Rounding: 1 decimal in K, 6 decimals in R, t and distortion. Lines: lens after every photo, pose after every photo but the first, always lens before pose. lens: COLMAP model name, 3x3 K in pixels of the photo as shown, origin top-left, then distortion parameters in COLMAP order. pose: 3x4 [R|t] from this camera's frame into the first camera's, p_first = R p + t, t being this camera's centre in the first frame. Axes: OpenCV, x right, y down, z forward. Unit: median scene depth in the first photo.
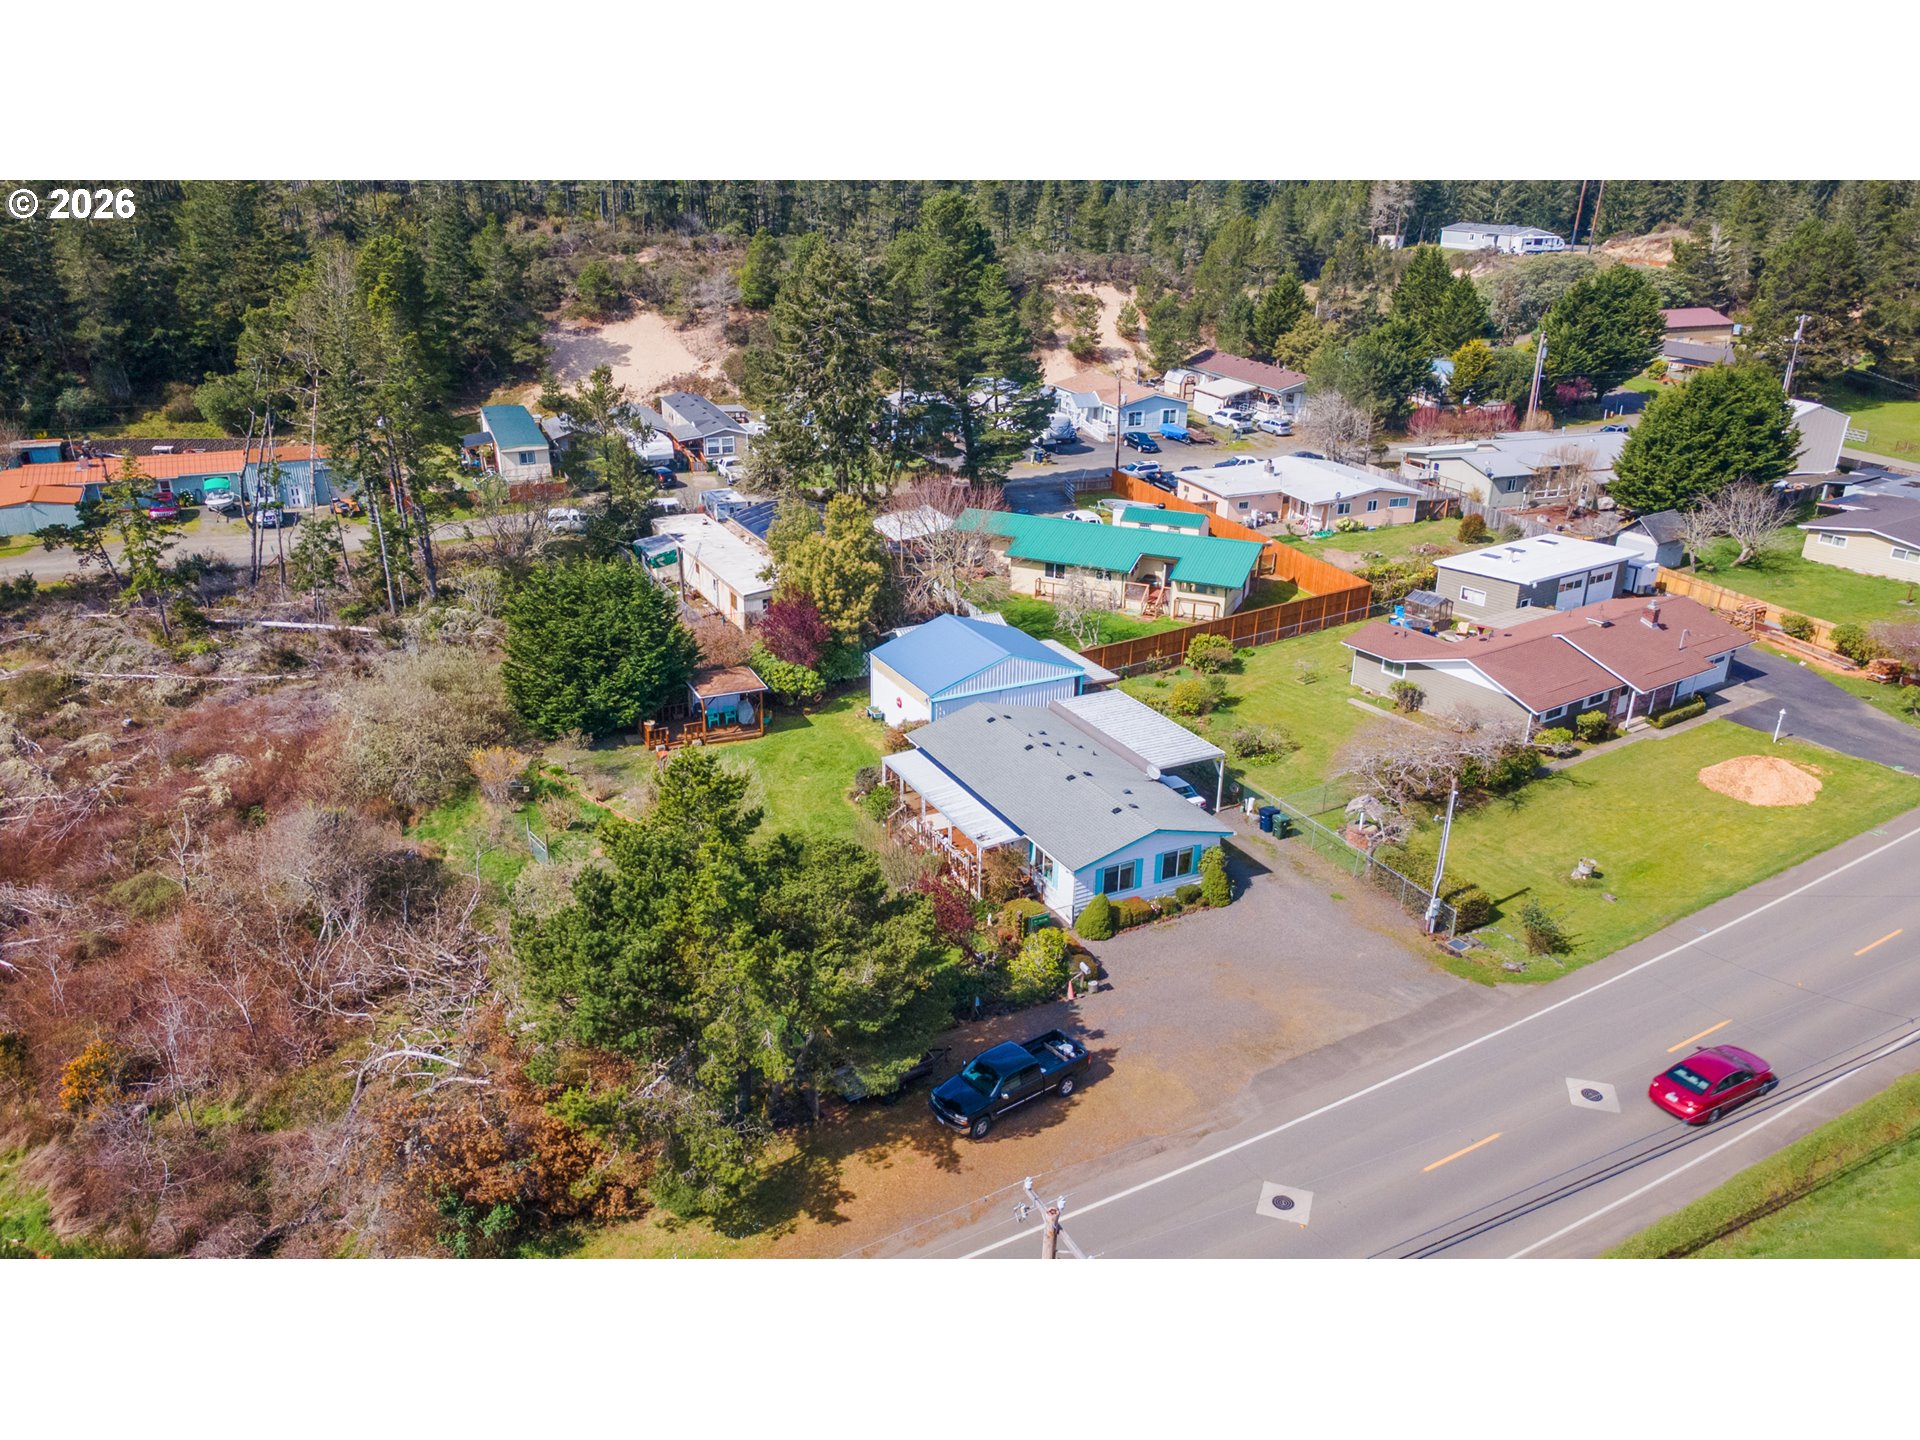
lens RADIAL K [[1279.8, 0, 960.0], [0, 1279.8, 720.0], [0, 0, 1]] dist [-0.002382, -0.000540]
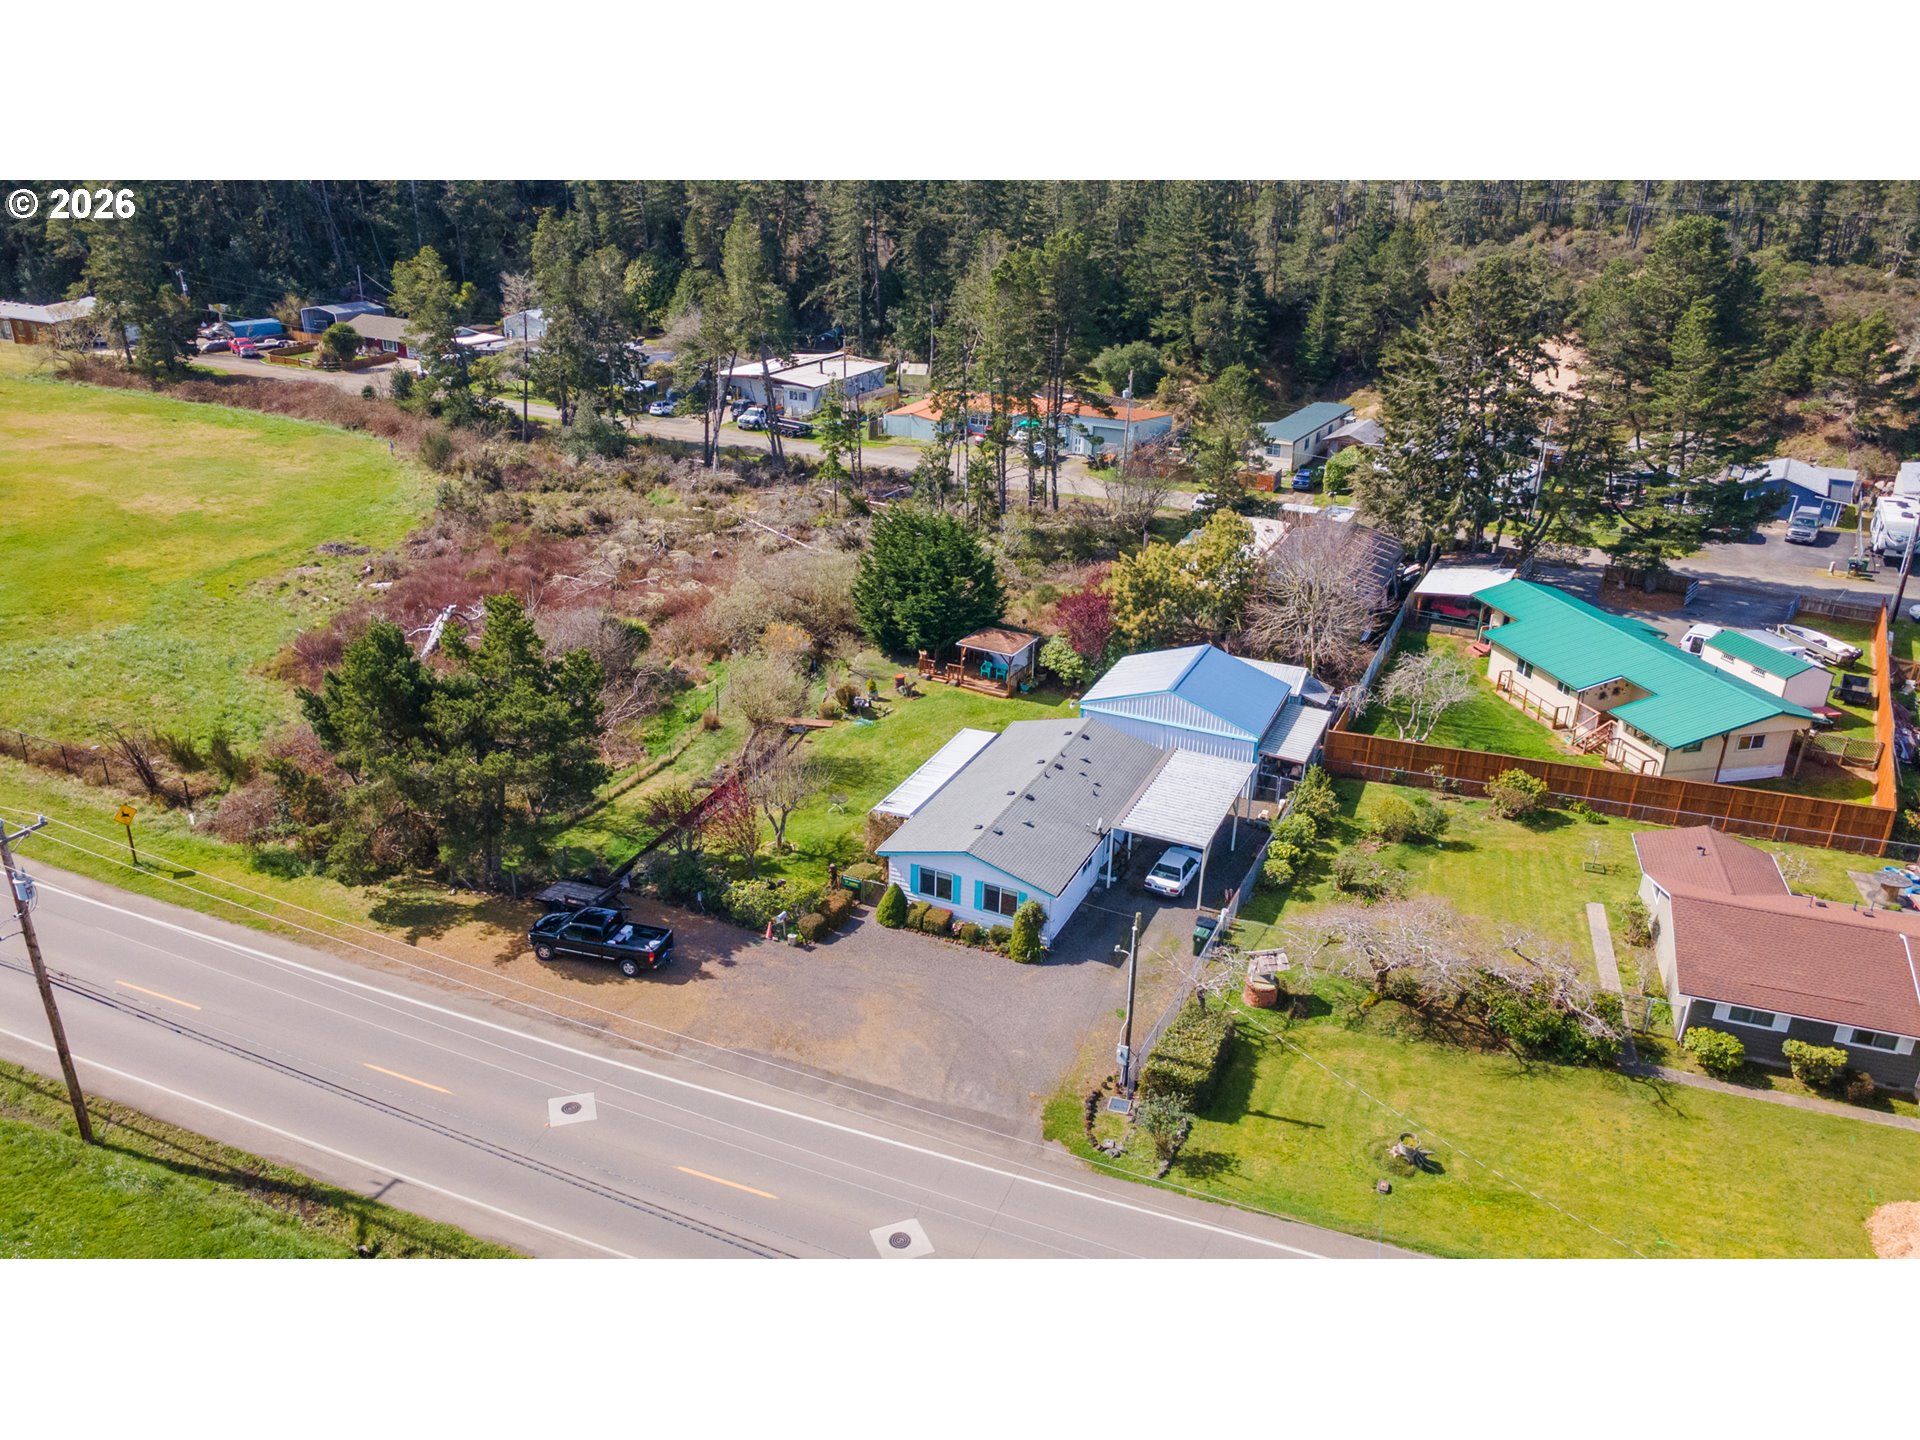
lens RADIAL K [[1279.8, 0, 960.0], [0, 1279.8, 720.0], [0, 0, 1]] dist [-0.002382, -0.000540]
pose [[0.664094, 0.325852, -0.672904, 0.793689], [-0.328903, 0.935586, 0.128458, -0.137458], [0.671418, 0.136012, 0.728491, 0.261803]]
